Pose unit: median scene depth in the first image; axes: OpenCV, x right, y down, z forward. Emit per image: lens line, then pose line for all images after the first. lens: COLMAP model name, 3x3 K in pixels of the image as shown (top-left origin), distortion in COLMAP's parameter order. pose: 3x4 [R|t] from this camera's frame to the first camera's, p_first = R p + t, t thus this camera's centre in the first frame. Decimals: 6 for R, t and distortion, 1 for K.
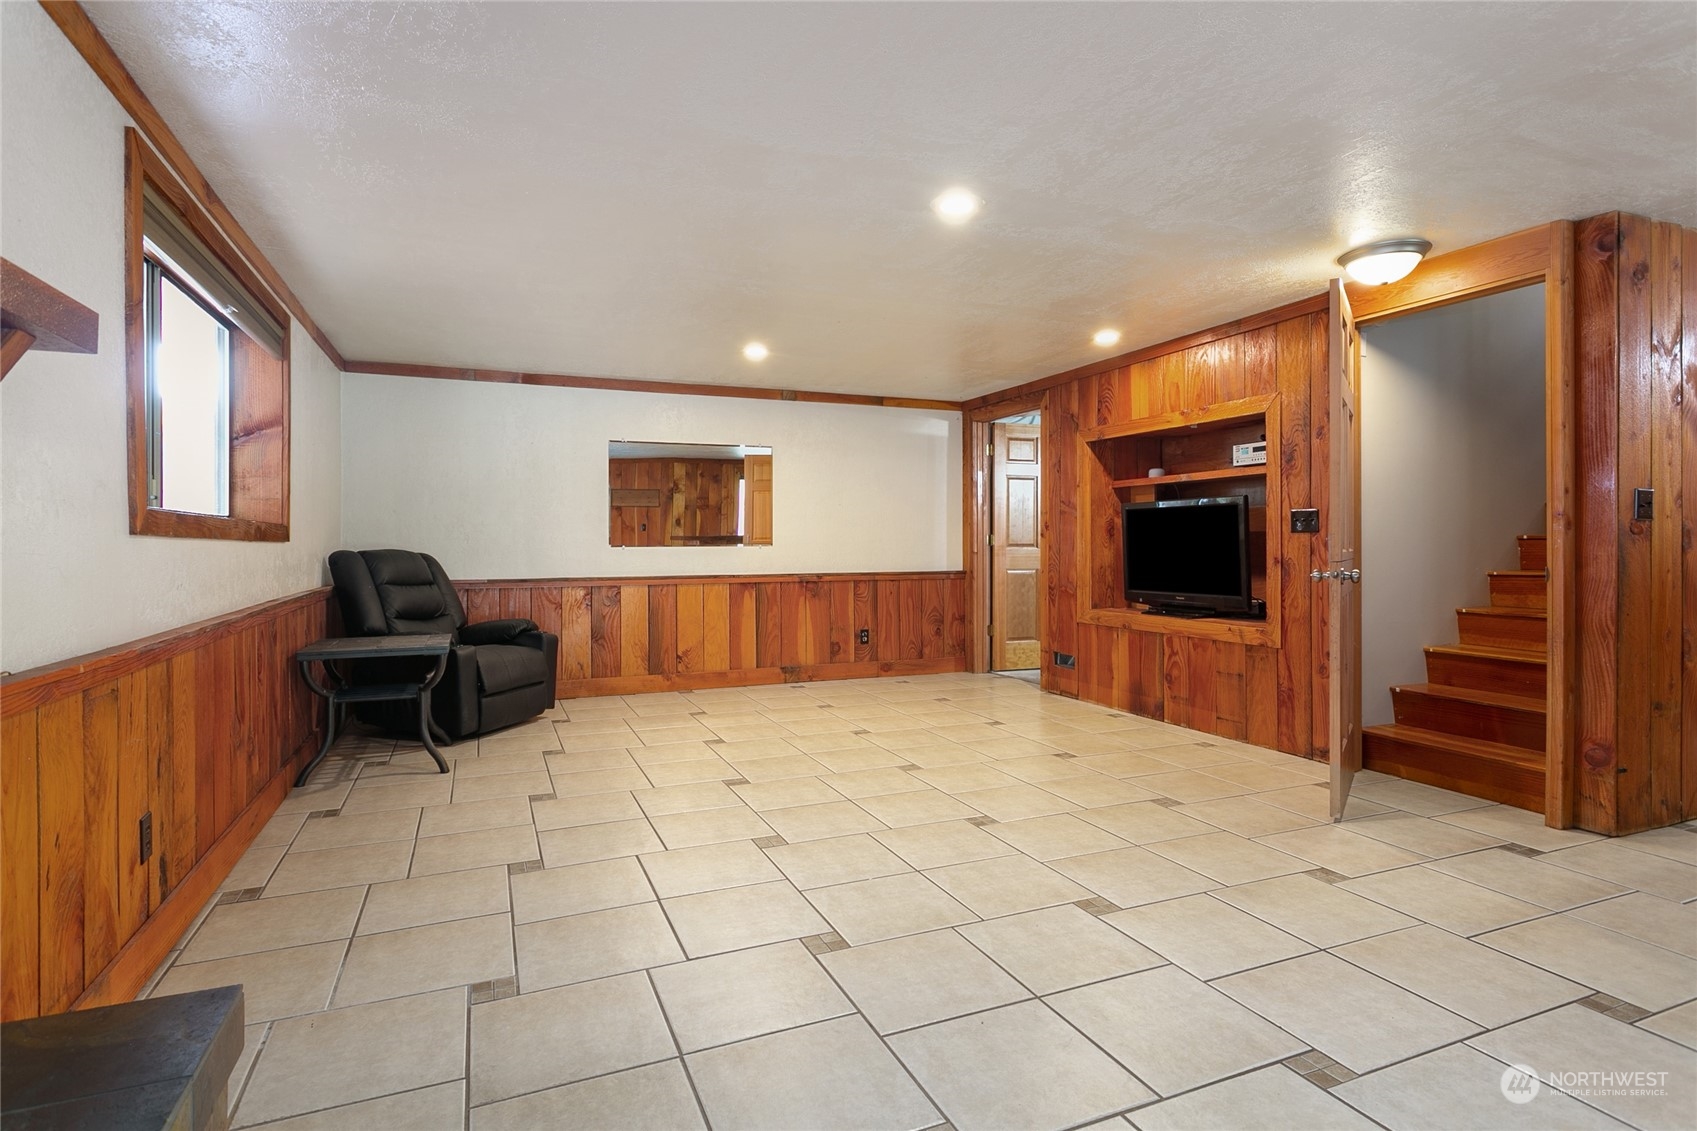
lens RADIAL K [[867.8, 0, 849.4], [0, 867.8, 541.5], [0, 0, 1]] dist [-0.007480, -0.000815]
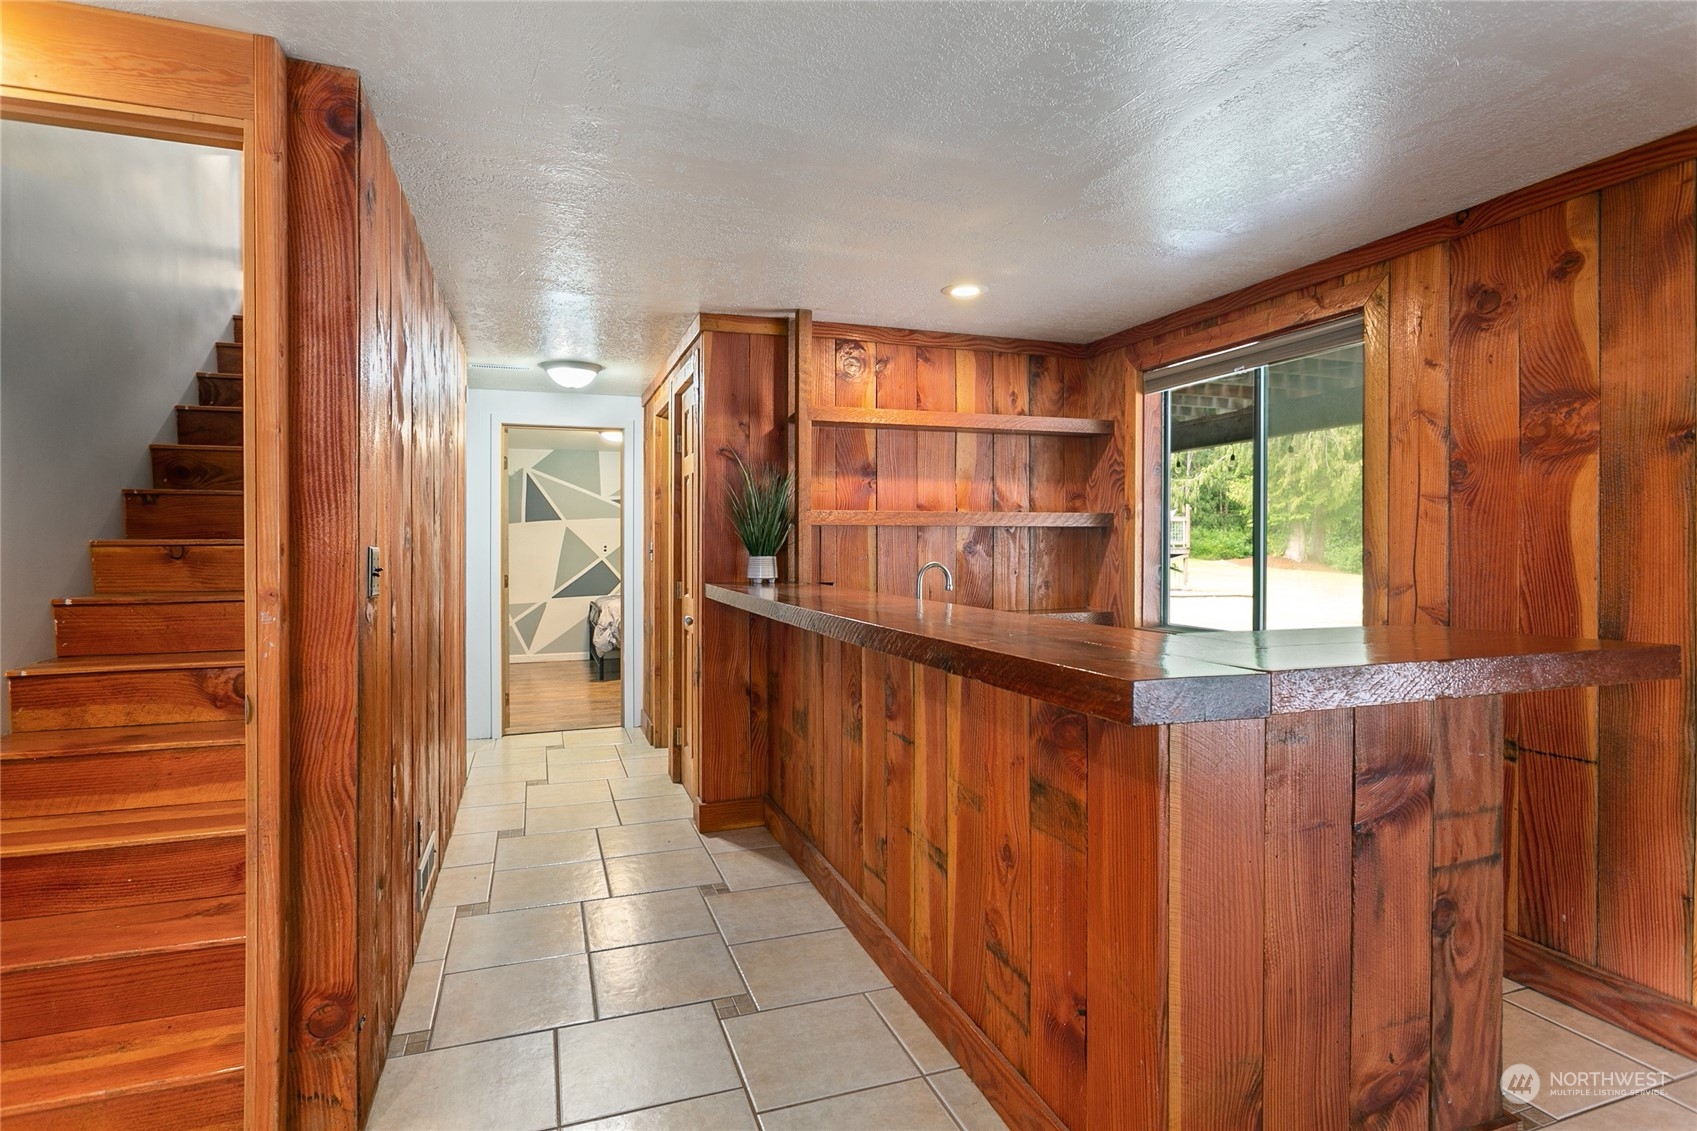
lens RADIAL K [[882.3, 0, 850.8], [0, 882.3, 547.5], [0, 0, 1]] dist [-0.003799, 0.000247]
pose [[0.056402, -0.000349, 0.998408, 0.215897], [0.000377, 1.000000, 0.000328, -0.042698], [-0.998408, 0.000358, 0.056403, 0.436695]]
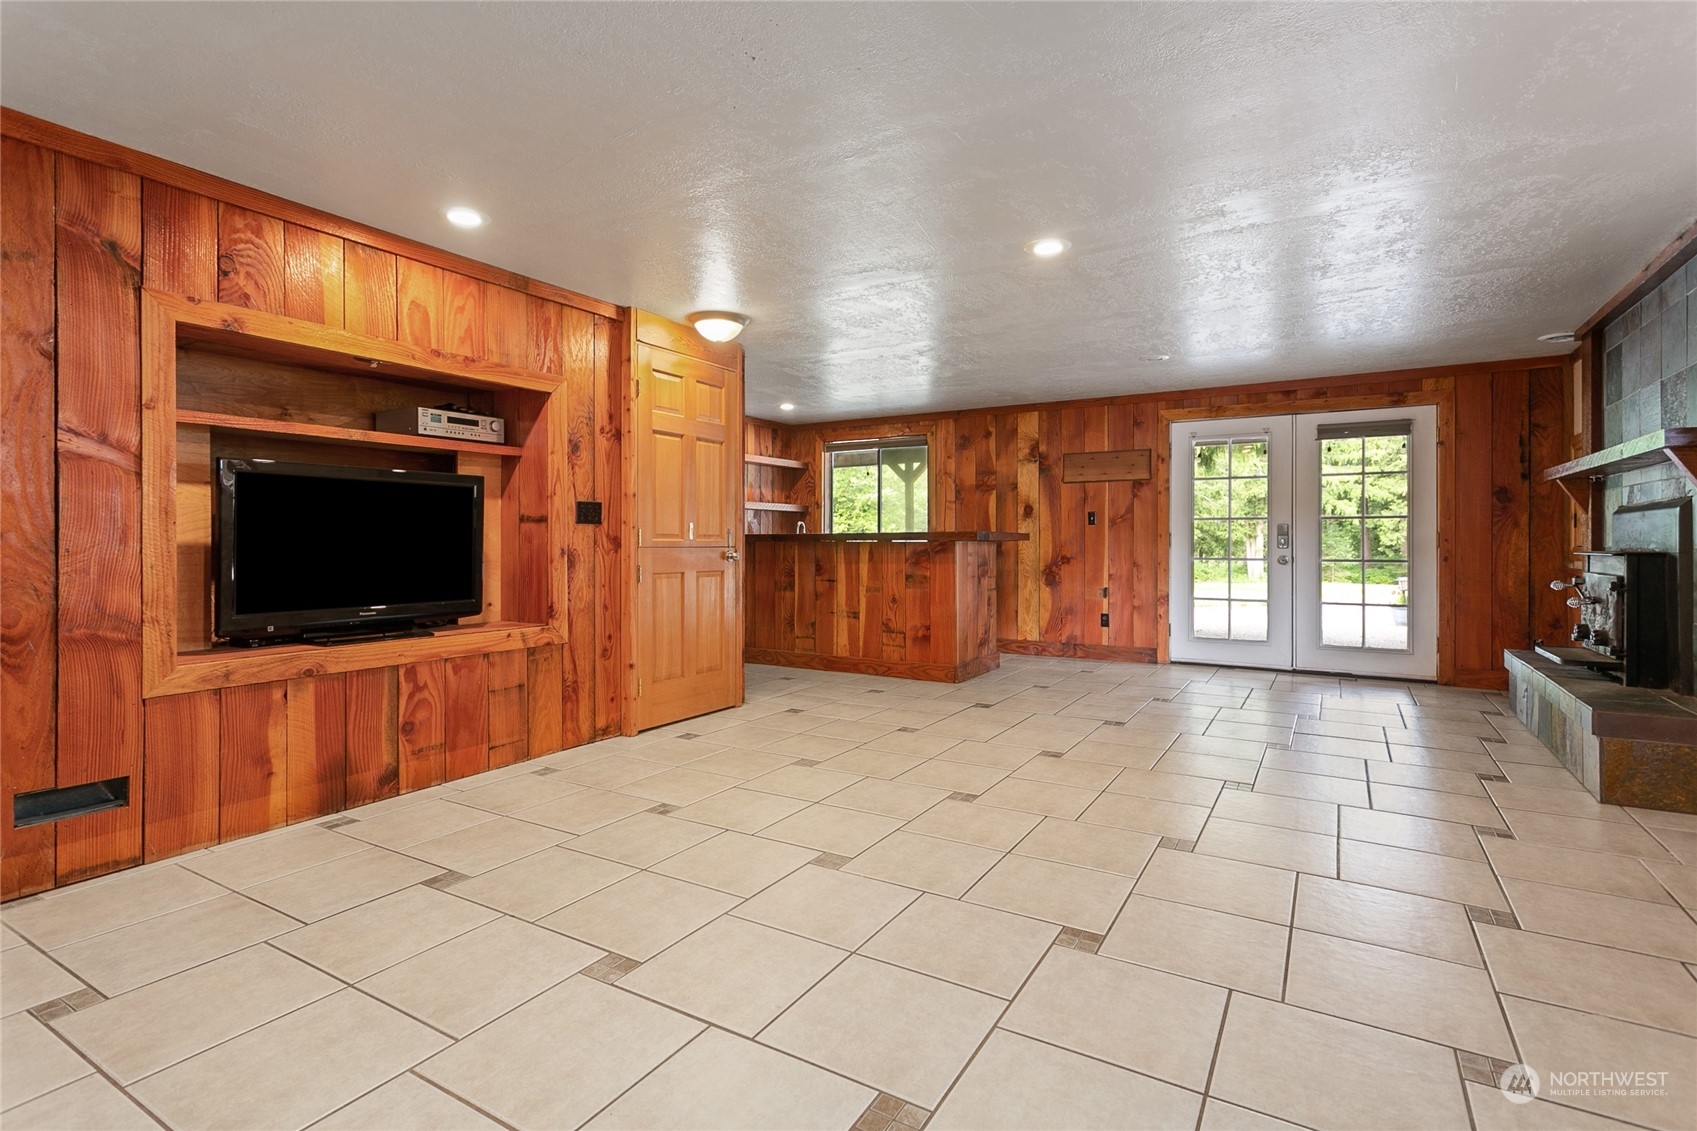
lens RADIAL K [[814.8, 0, 847.9], [0, 814.8, 541.3], [0, 0, 1]] dist [0.004168, 0.001166]
pose [[-0.587276, 0.006445, 0.809361, -0.414739], [0.002591, 0.999978, -0.006083, 0.016168], [-0.809382, -0.001475, -0.587280, 1.252195]]
